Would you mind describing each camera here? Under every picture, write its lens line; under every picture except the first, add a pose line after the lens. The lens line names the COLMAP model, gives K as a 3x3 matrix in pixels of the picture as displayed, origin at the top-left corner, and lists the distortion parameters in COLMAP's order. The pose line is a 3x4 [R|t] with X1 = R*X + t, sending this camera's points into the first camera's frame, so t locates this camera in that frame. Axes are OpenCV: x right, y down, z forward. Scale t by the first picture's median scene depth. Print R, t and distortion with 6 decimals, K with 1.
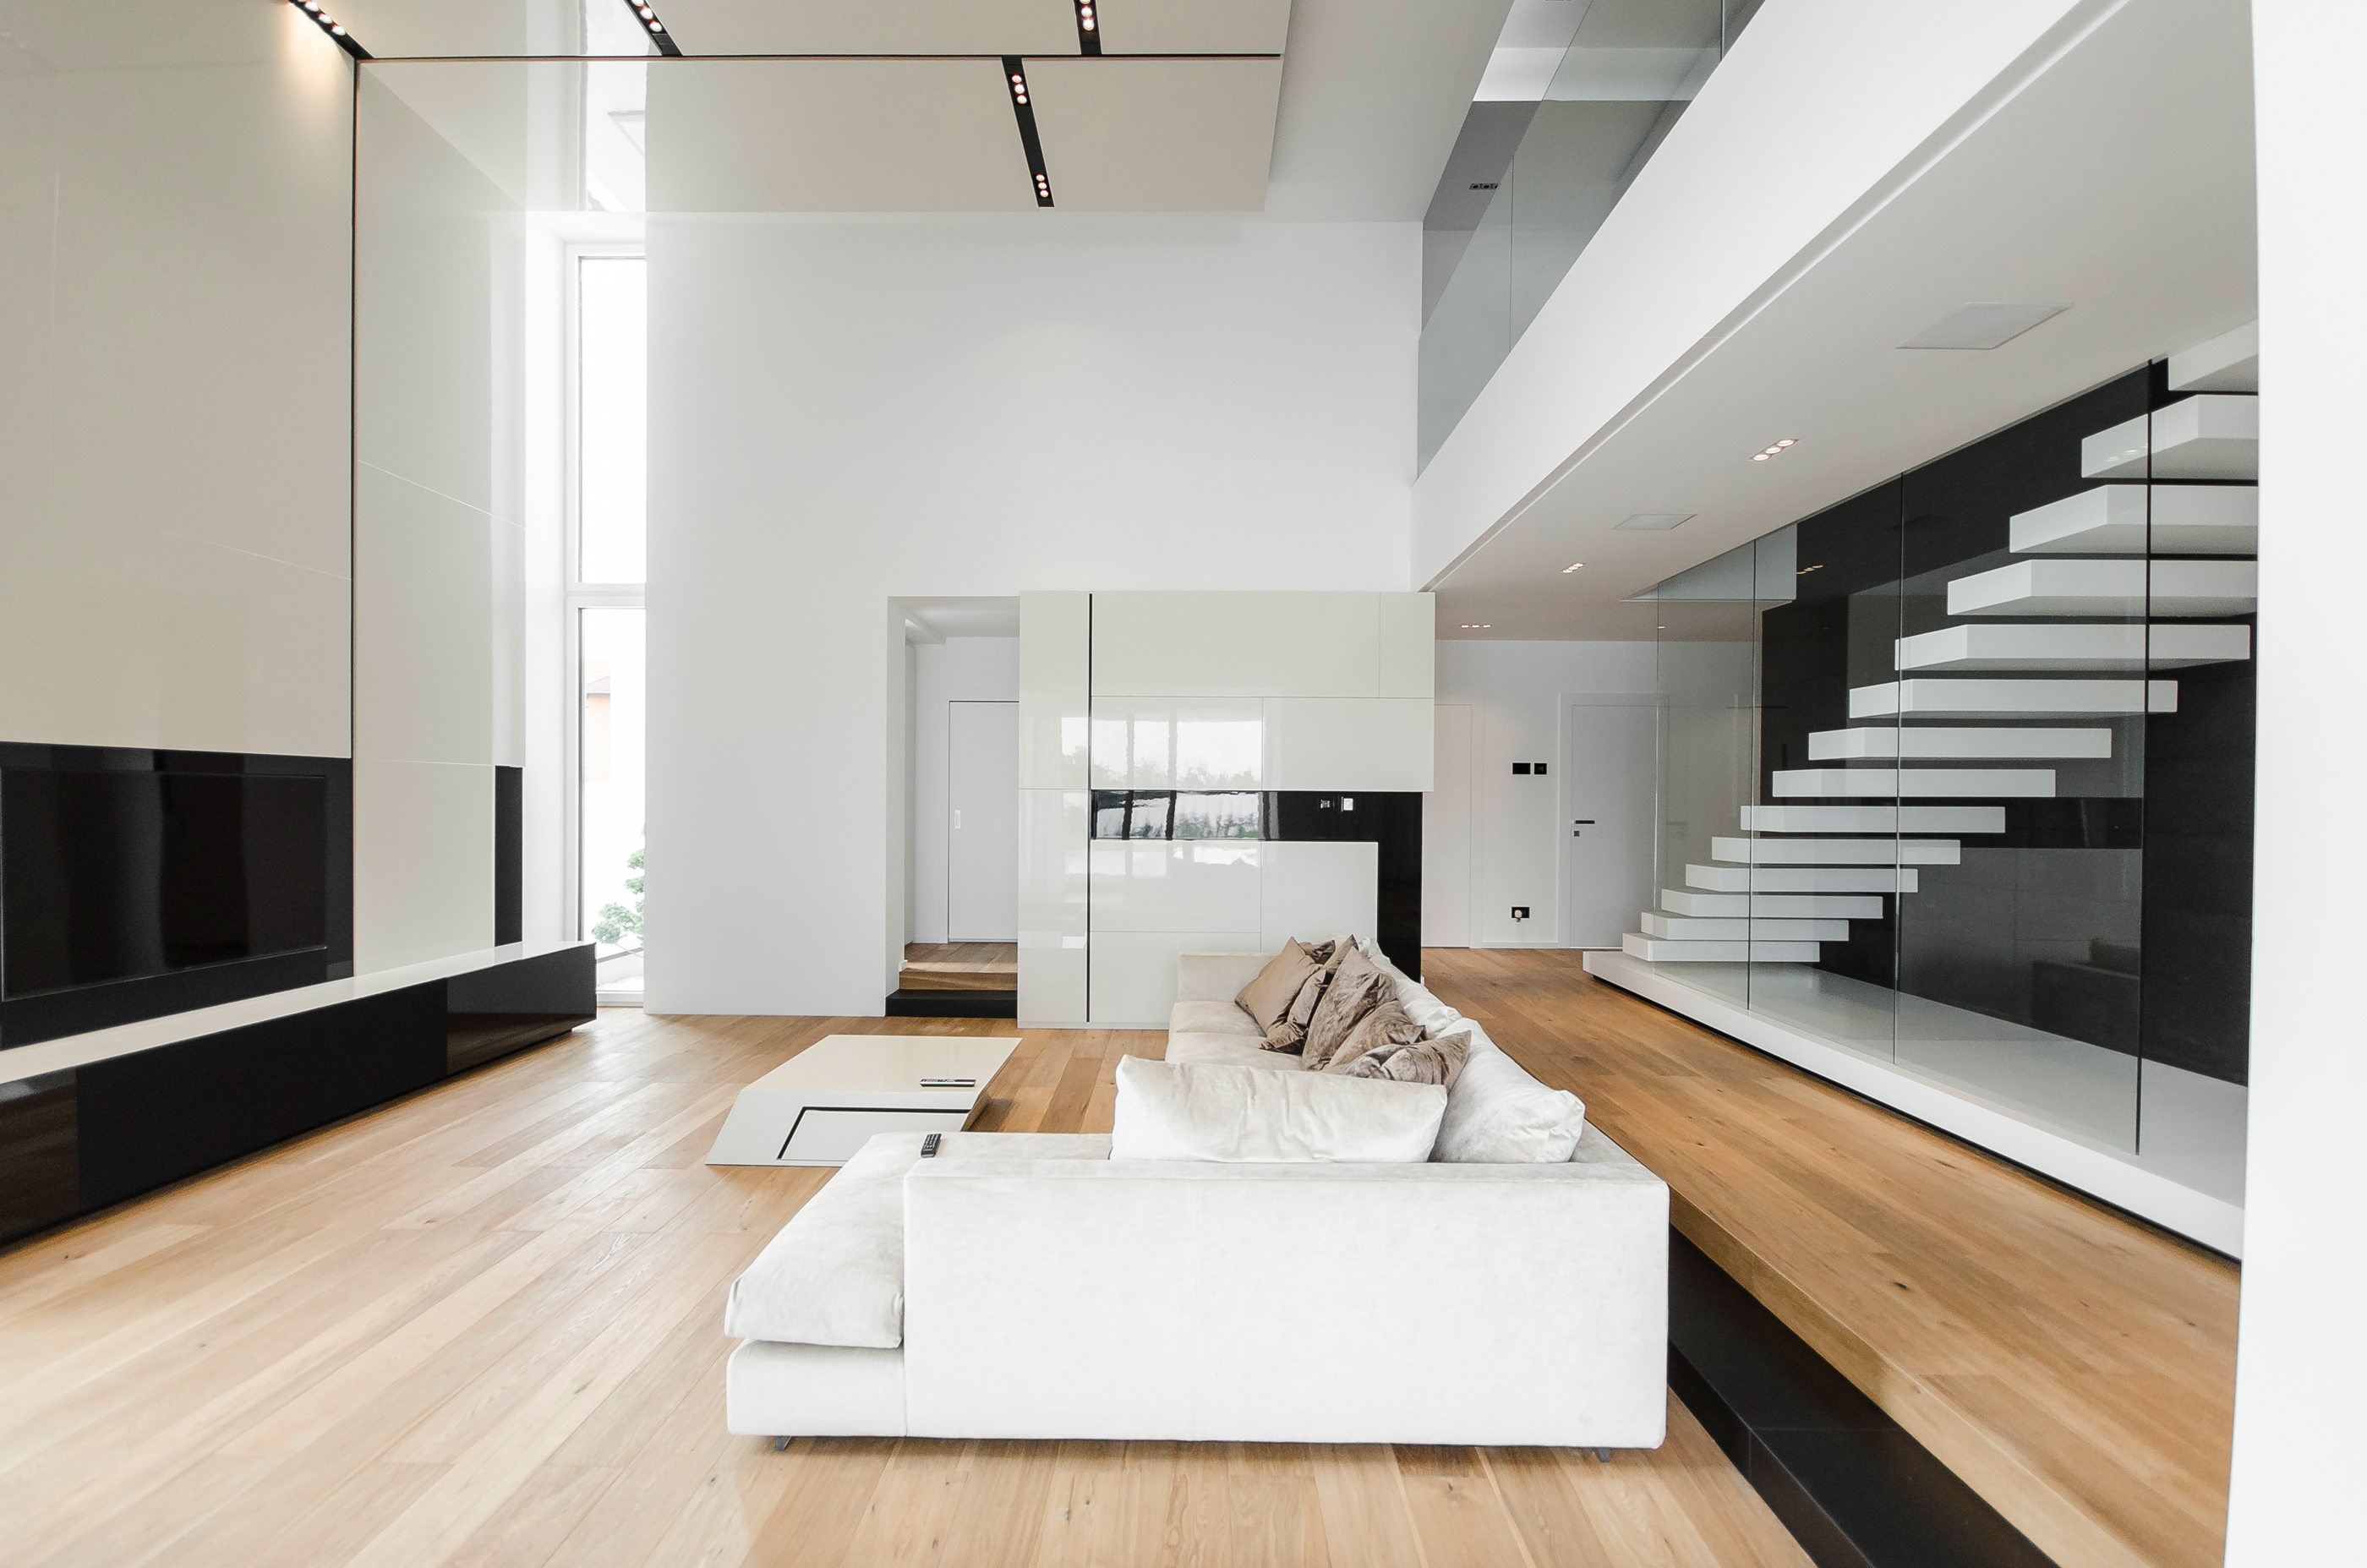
lens RADIAL K [[1052.5, 0, 1179.0], [0, 1052.5, 809.7], [0, 0, 1]] dist [0.002052, -0.008929]
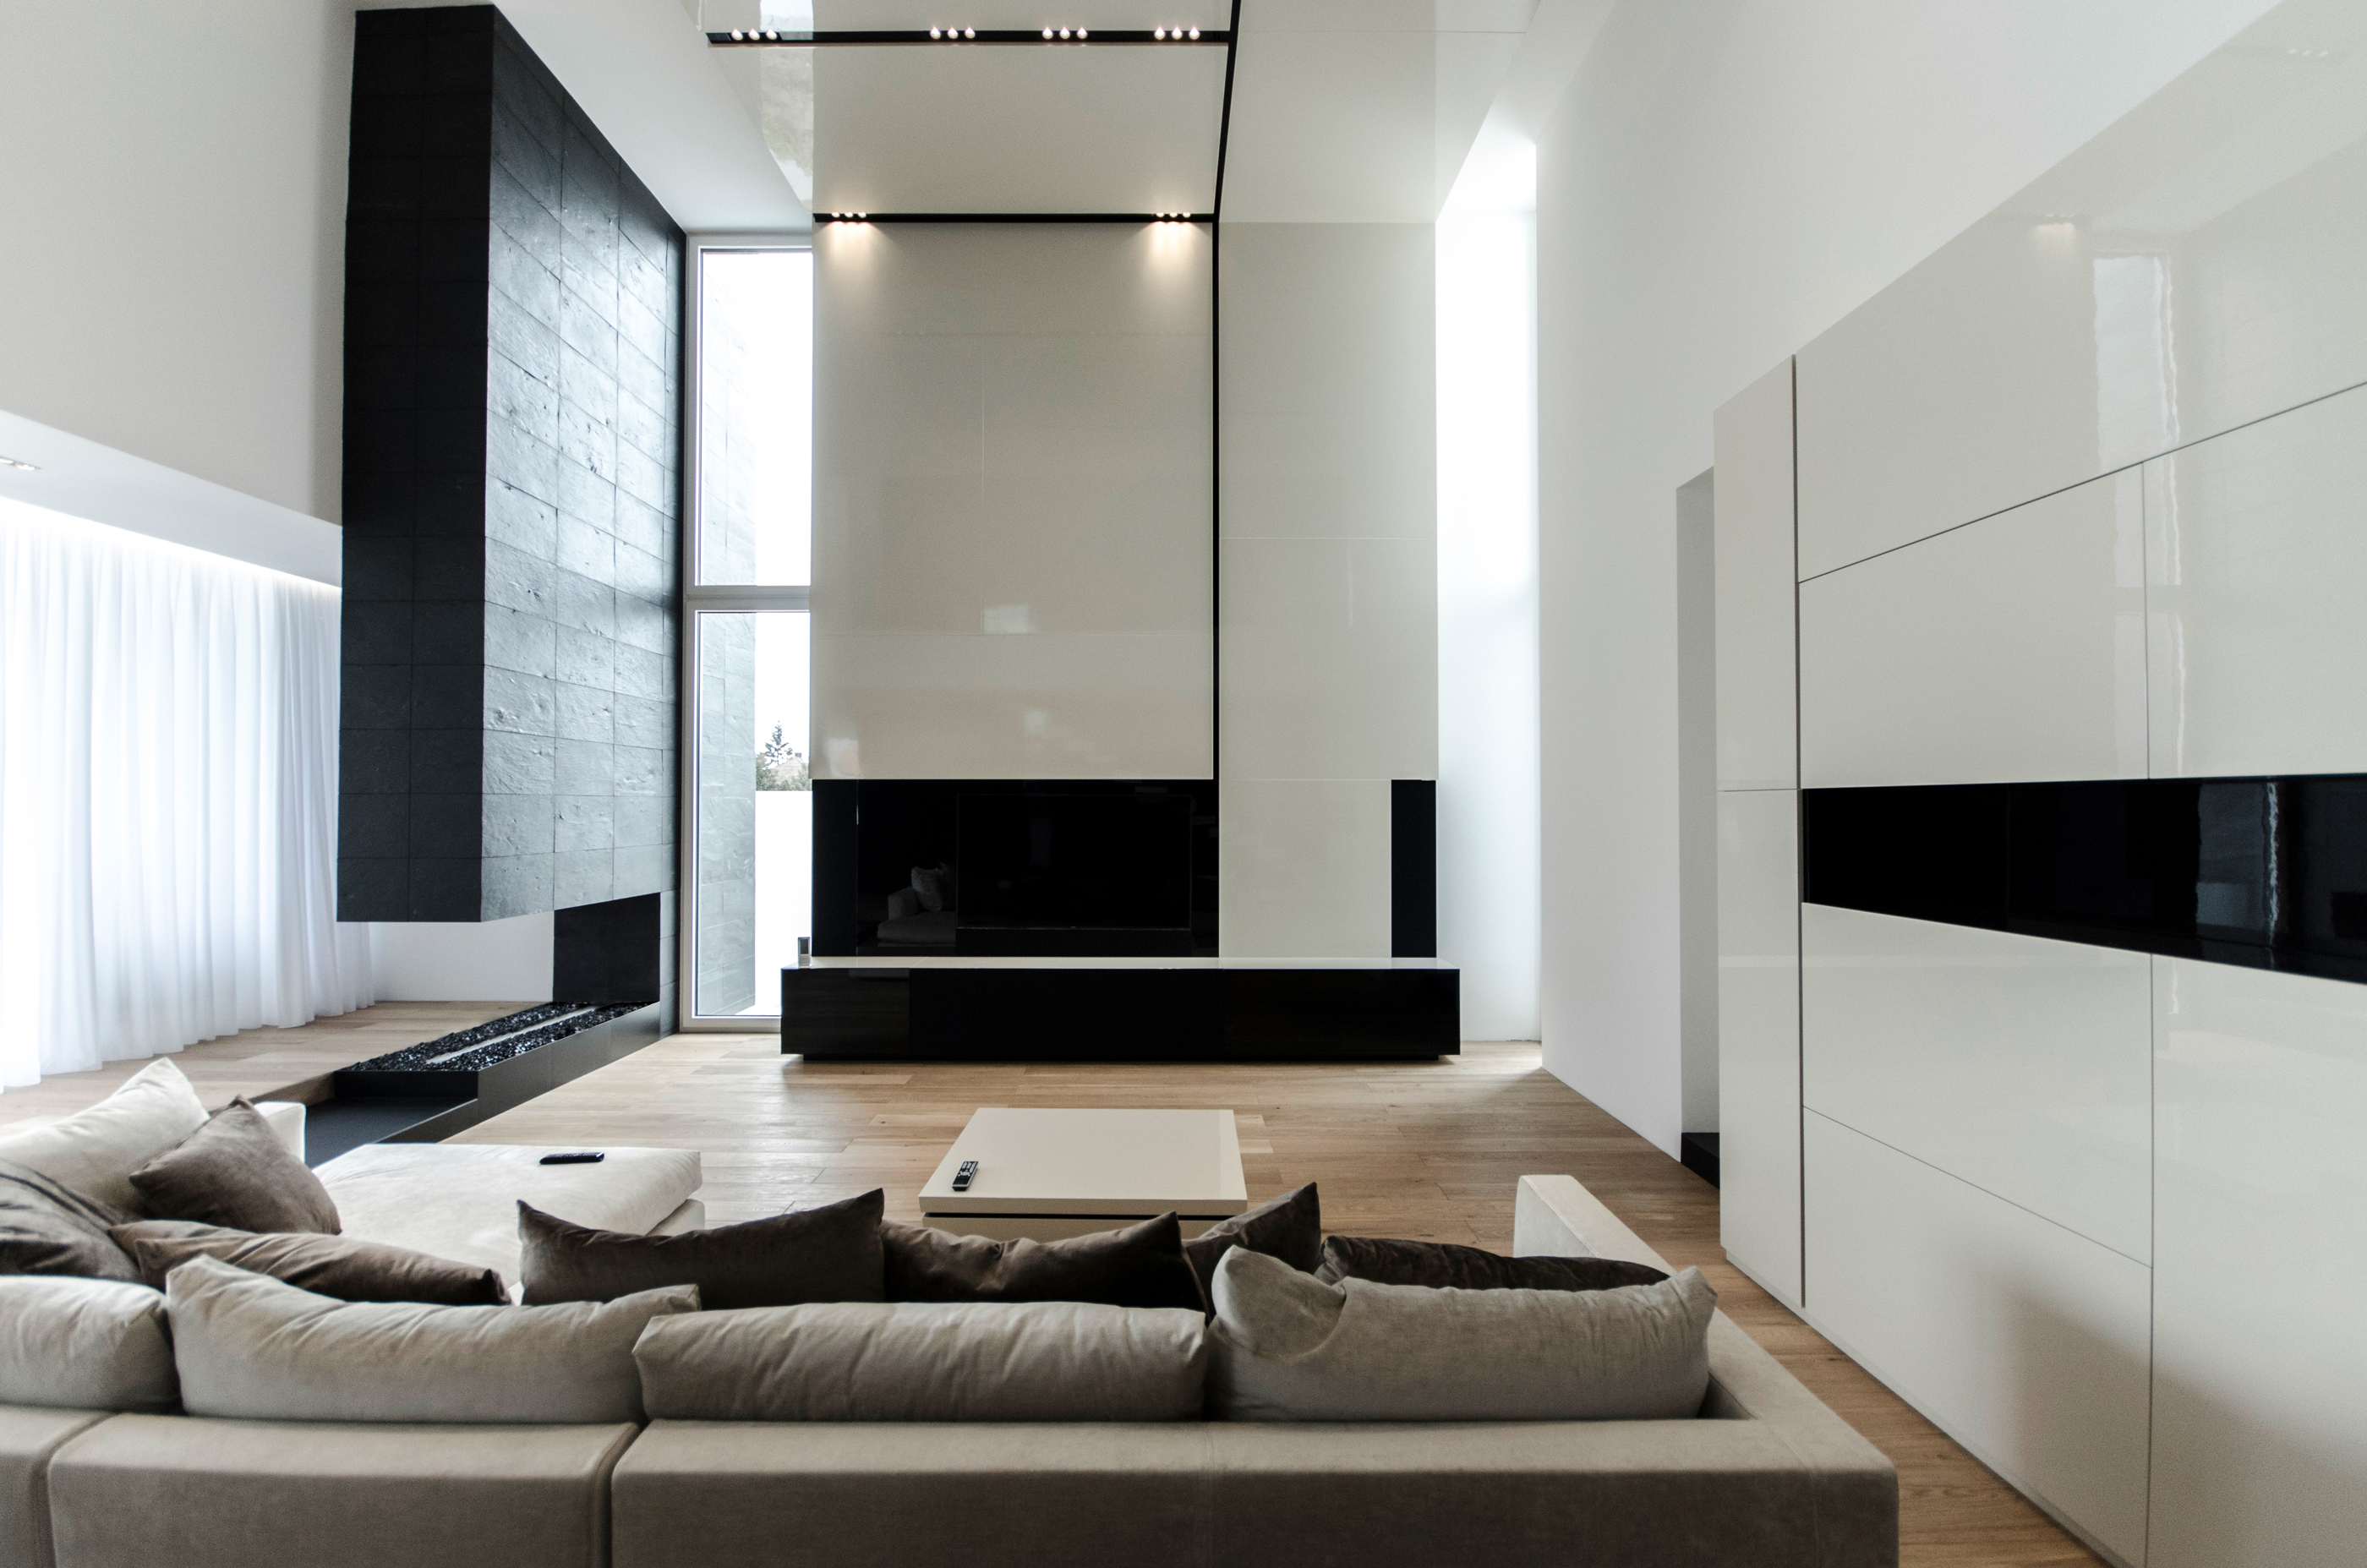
lens RADIAL K [[1069.9, 0, 1158.2], [0, 1069.9, 787.2], [0, 0, 1]] dist [-0.001967, -0.000205]
pose [[0.008326, -0.026102, -0.999625, 0.472393], [-0.014258, 0.999555, -0.026219, -0.005570], [0.999864, 0.014471, 0.007950, 0.924135]]
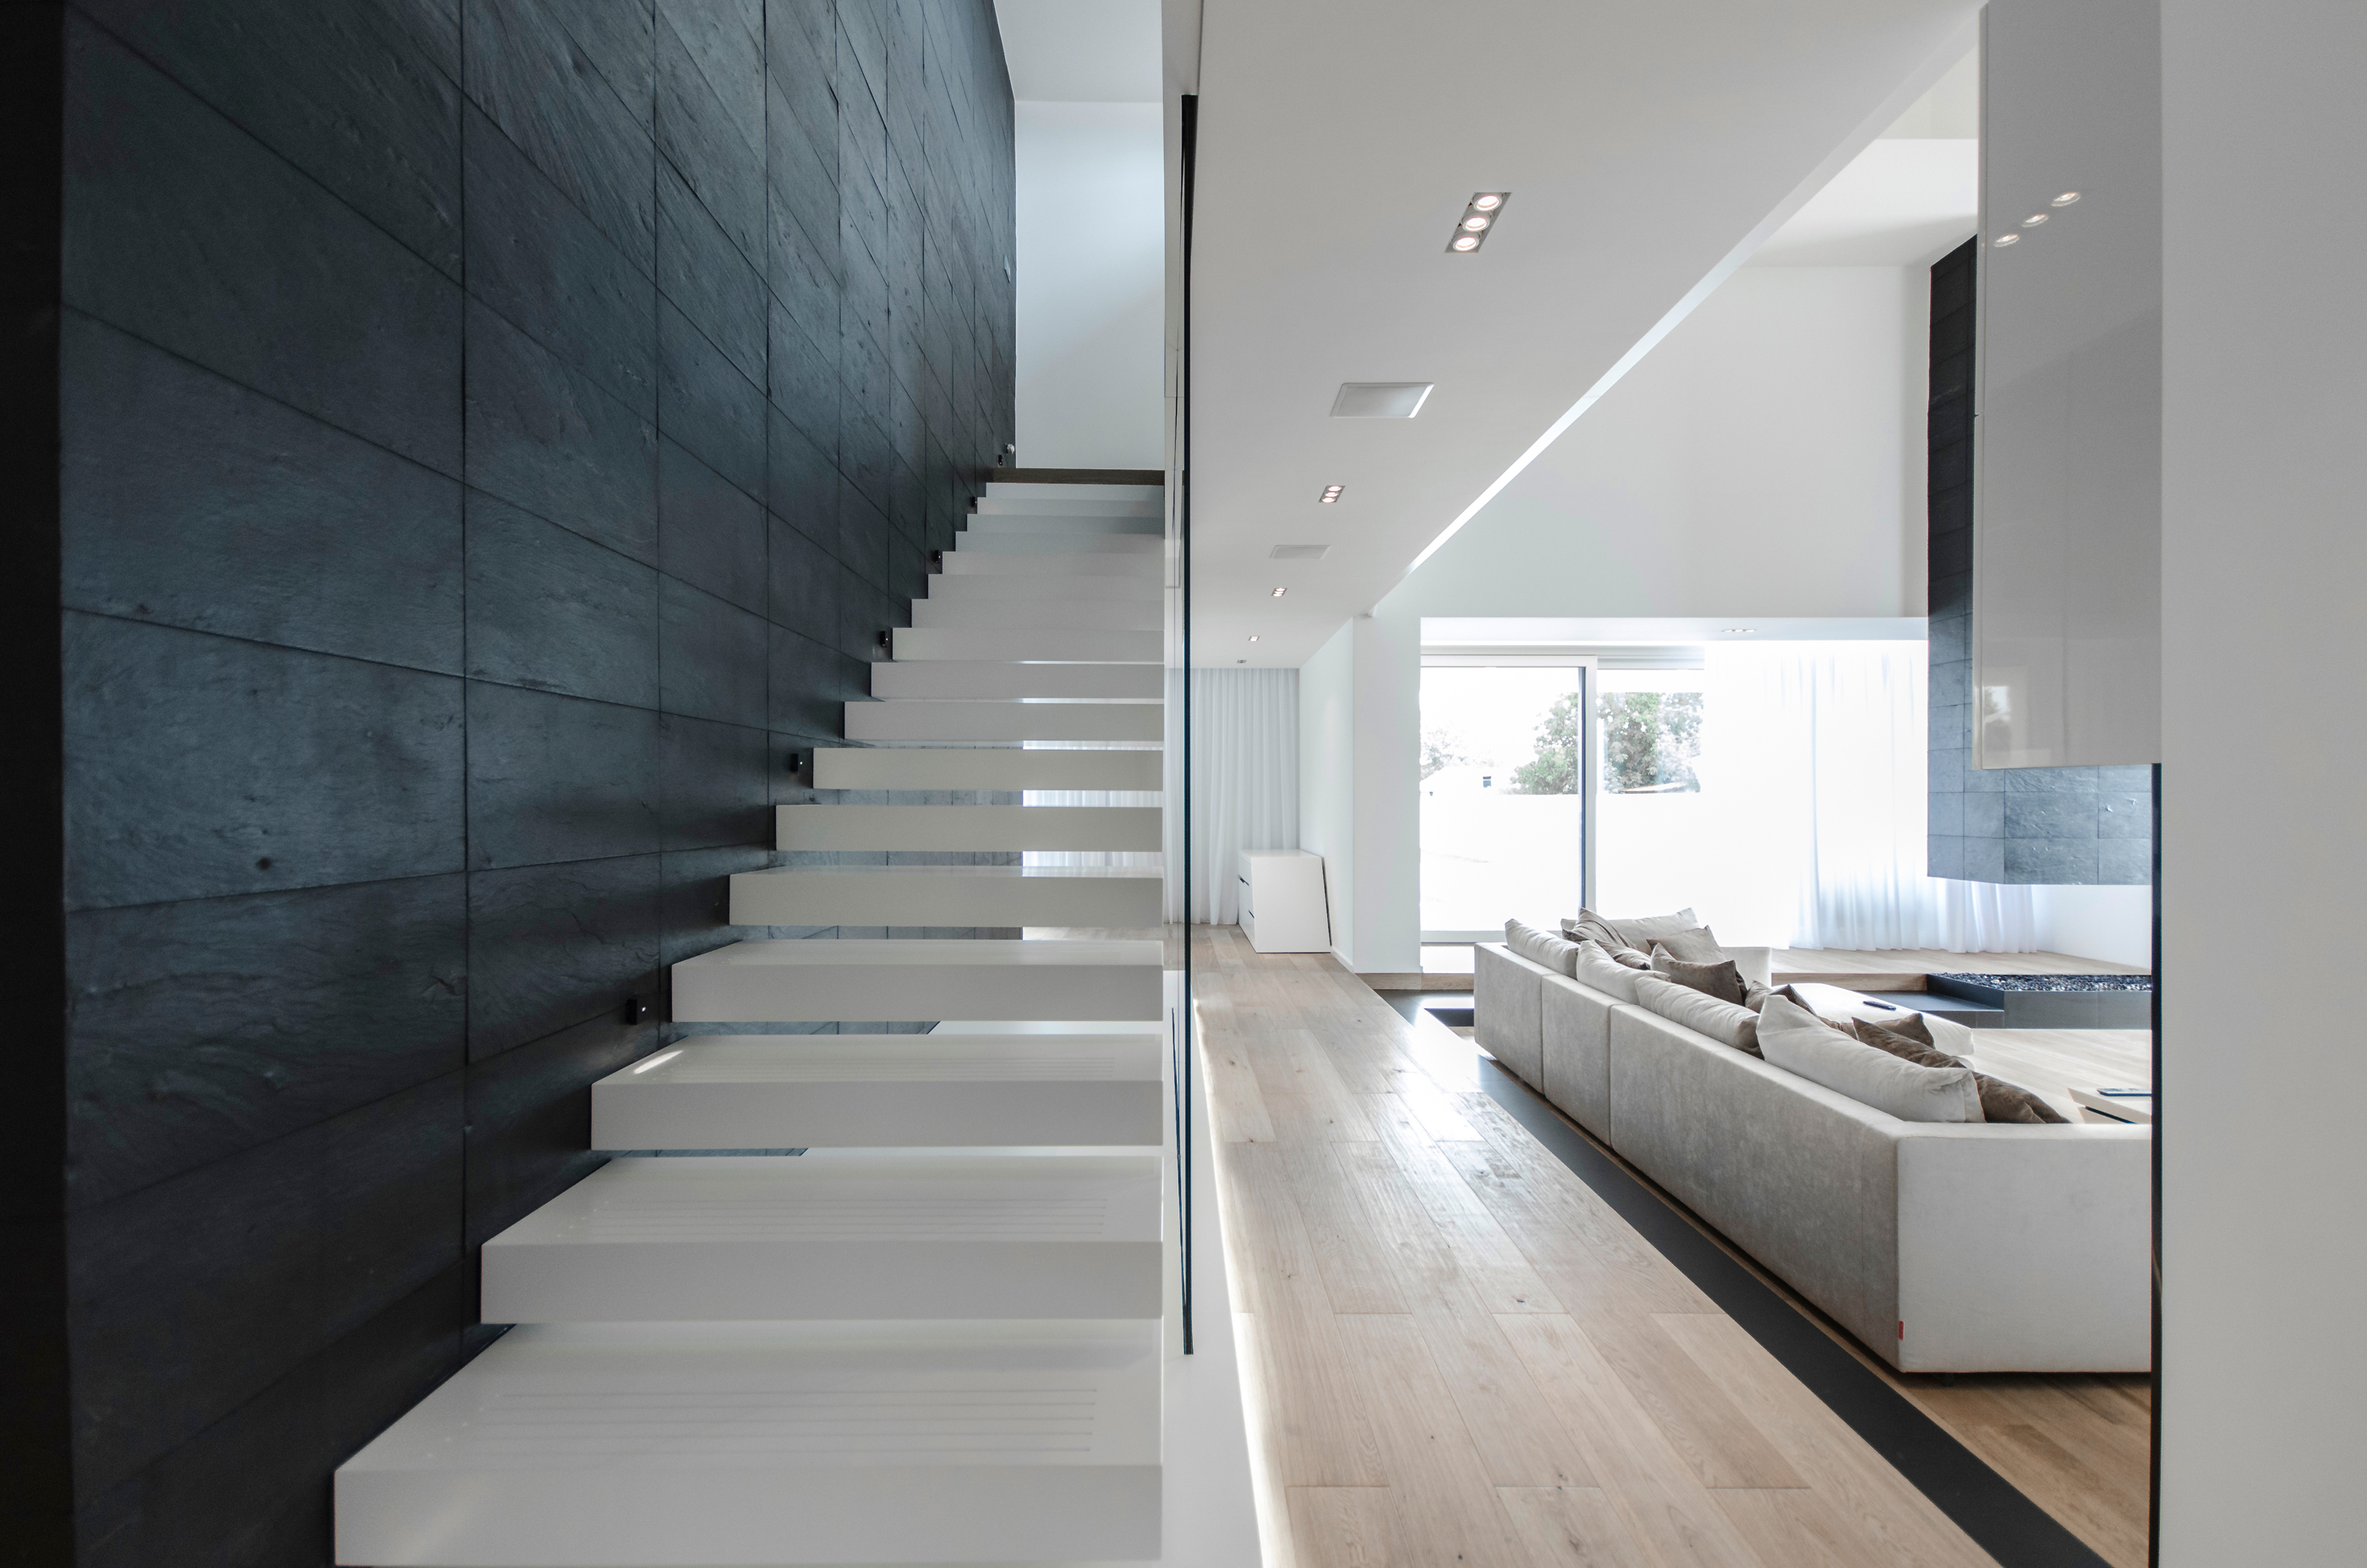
lens RADIAL K [[1021.7, 0, 1130.4], [0, 1021.7, 802.3], [0, 0, 1]] dist [0.002496, 0.000133]
pose [[-0.999903, -0.009716, 0.009988, 0.582657], [-0.009559, 0.999833, 0.015599, -0.013027], [-0.010138, 0.015502, -0.999828, 1.644558]]
